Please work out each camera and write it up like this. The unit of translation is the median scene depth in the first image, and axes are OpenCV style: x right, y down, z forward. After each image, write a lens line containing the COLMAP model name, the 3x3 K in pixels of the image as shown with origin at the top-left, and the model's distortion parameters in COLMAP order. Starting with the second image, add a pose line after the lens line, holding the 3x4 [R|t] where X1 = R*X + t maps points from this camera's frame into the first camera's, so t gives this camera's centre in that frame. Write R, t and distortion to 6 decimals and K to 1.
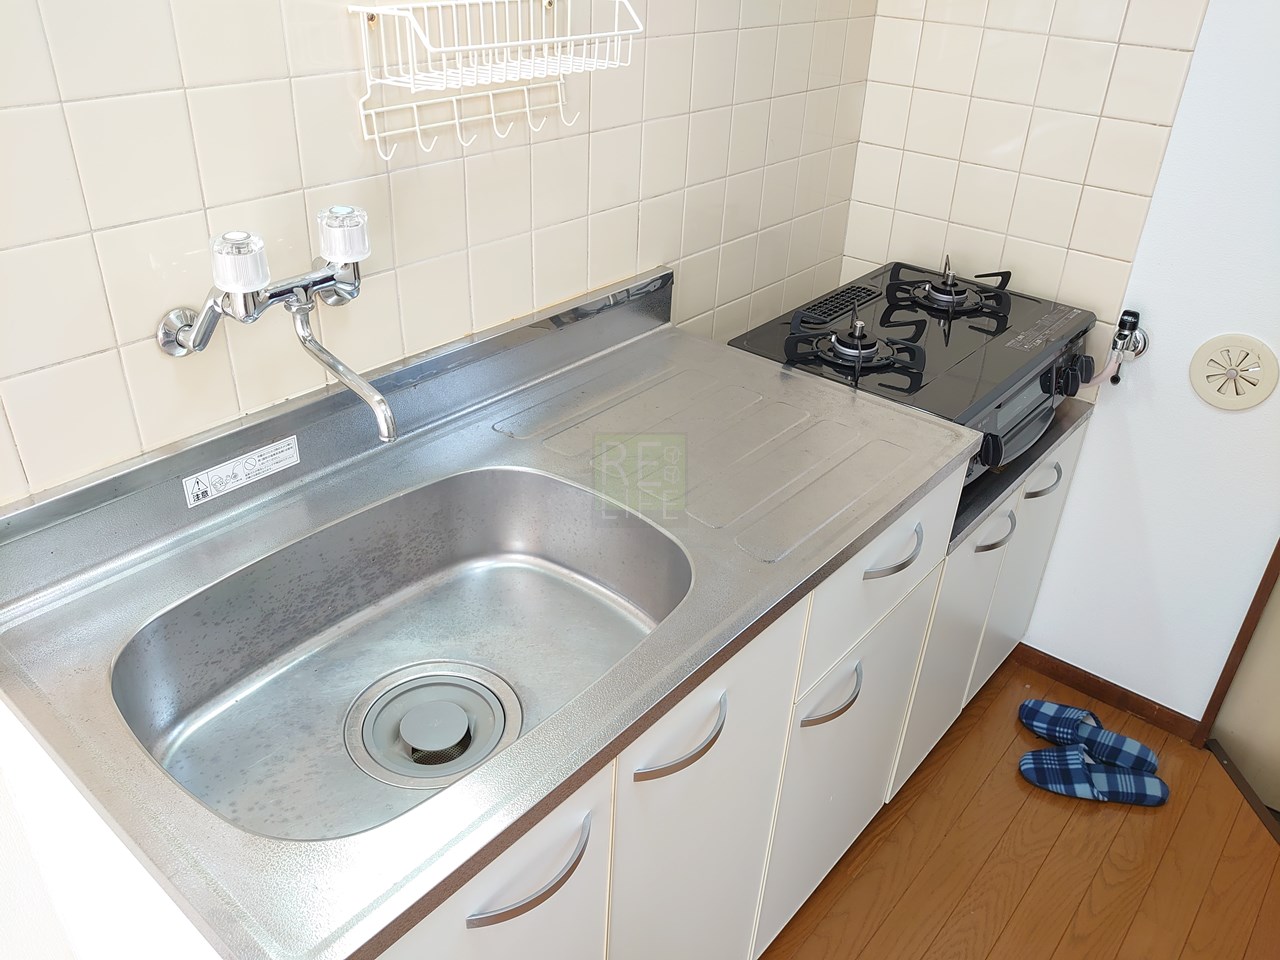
lens RADIAL K [[981.1, 0, 640.0], [0, 981.1, 480.0], [0, 0, 1]] dist [-0.048421, 0.002045]
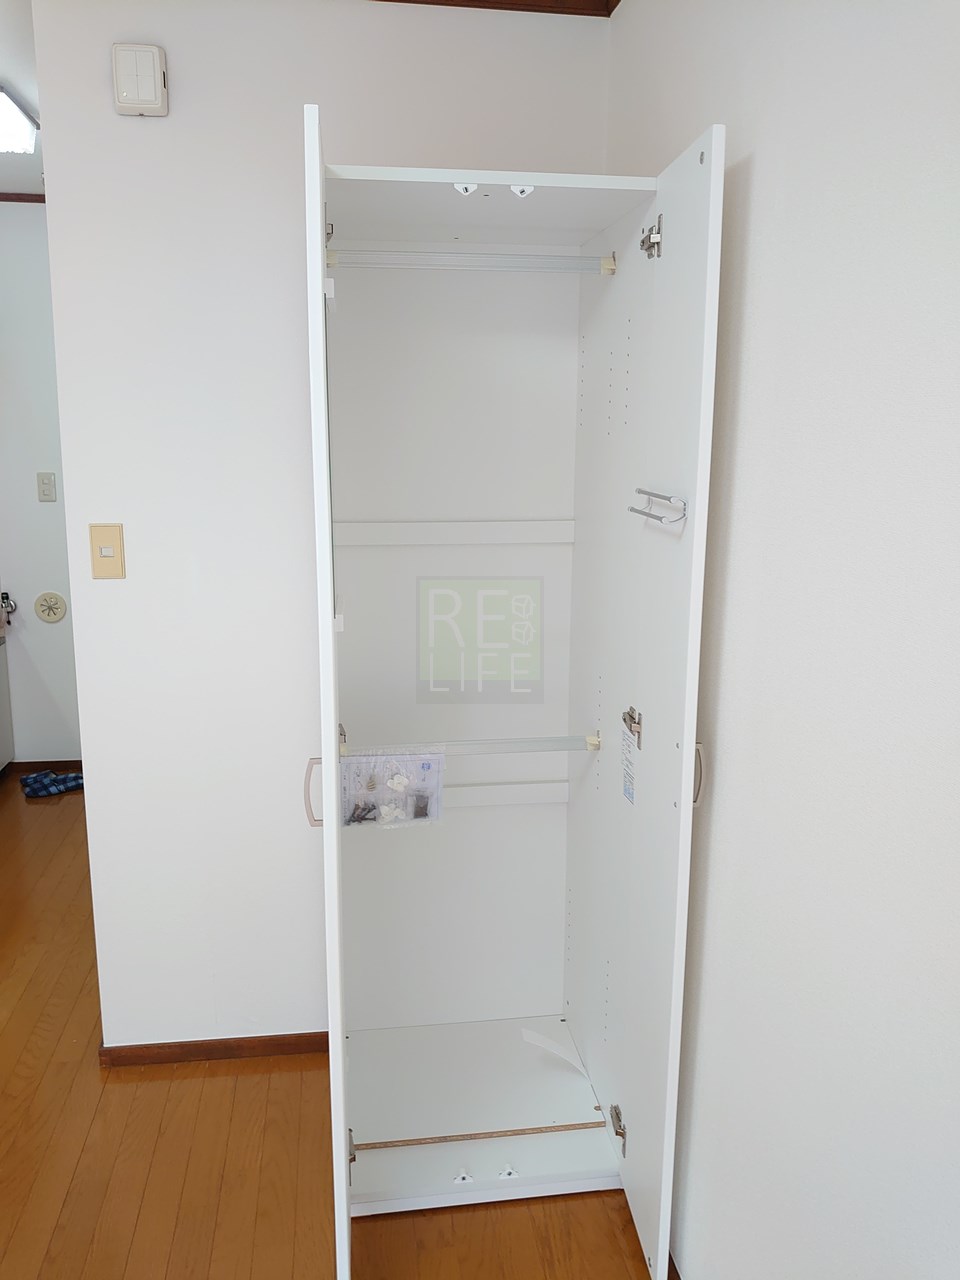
lens RADIAL K [[981.1, 0, 480.0], [0, 981.1, 640.0], [0, 0, 1]] dist [-0.048421, 0.002045]
pose [[0.663882, -0.169986, 0.728262, -0.511006], [0.389186, 0.910093, -0.142353, 0.754835], [-0.638588, 0.377935, 0.670351, -1.389692]]
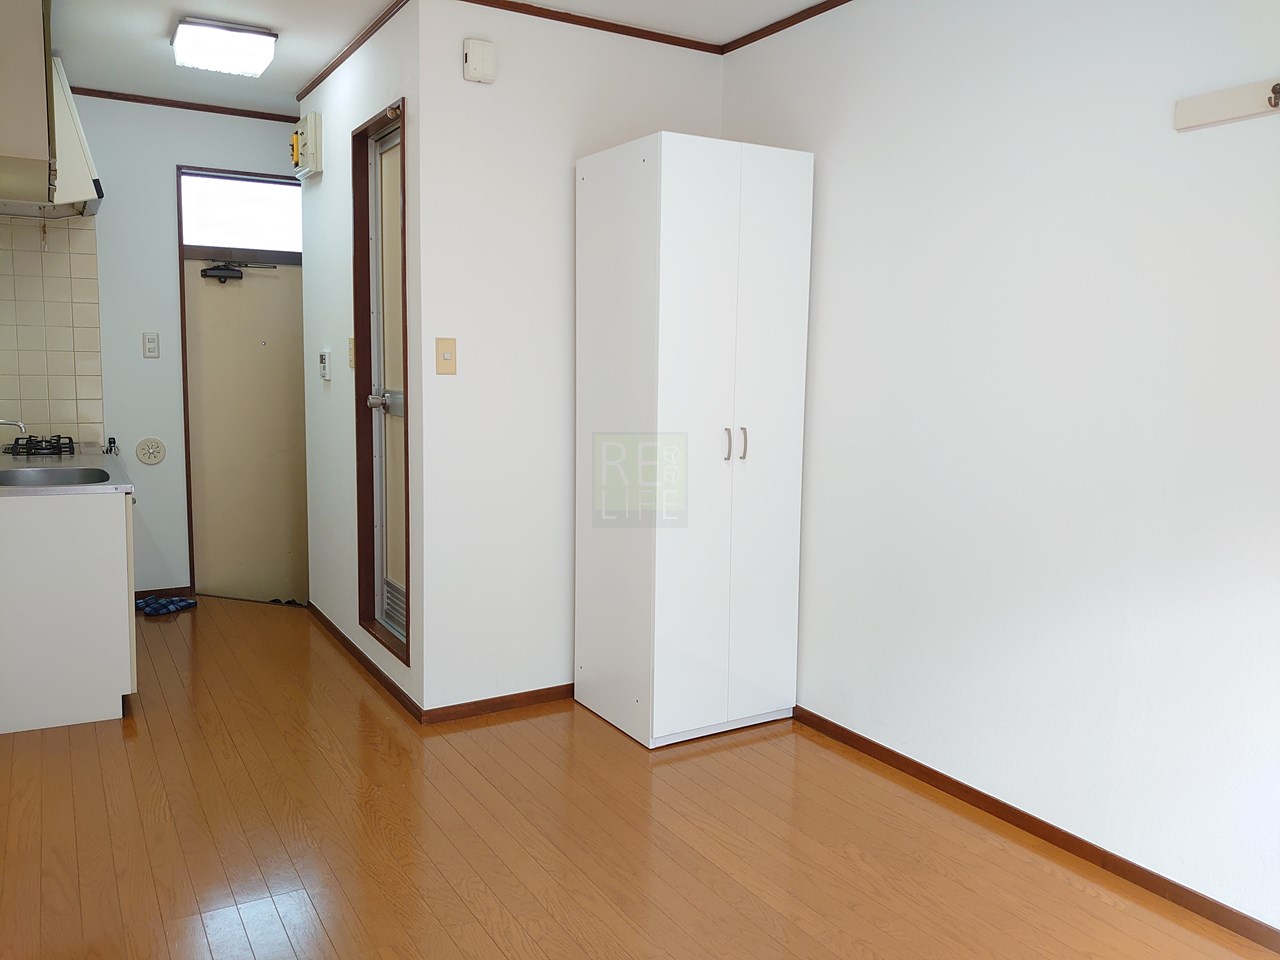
lens RADIAL K [[981.1, 0, 640.0], [0, 981.1, 480.0], [0, 0, 1]] dist [-0.048421, 0.002045]
pose [[0.317117, -0.136756, 0.938475, -1.619782], [0.478277, 0.877561, -0.033734, 0.744804], [-0.818955, 0.459549, 0.343697, -1.141197]]
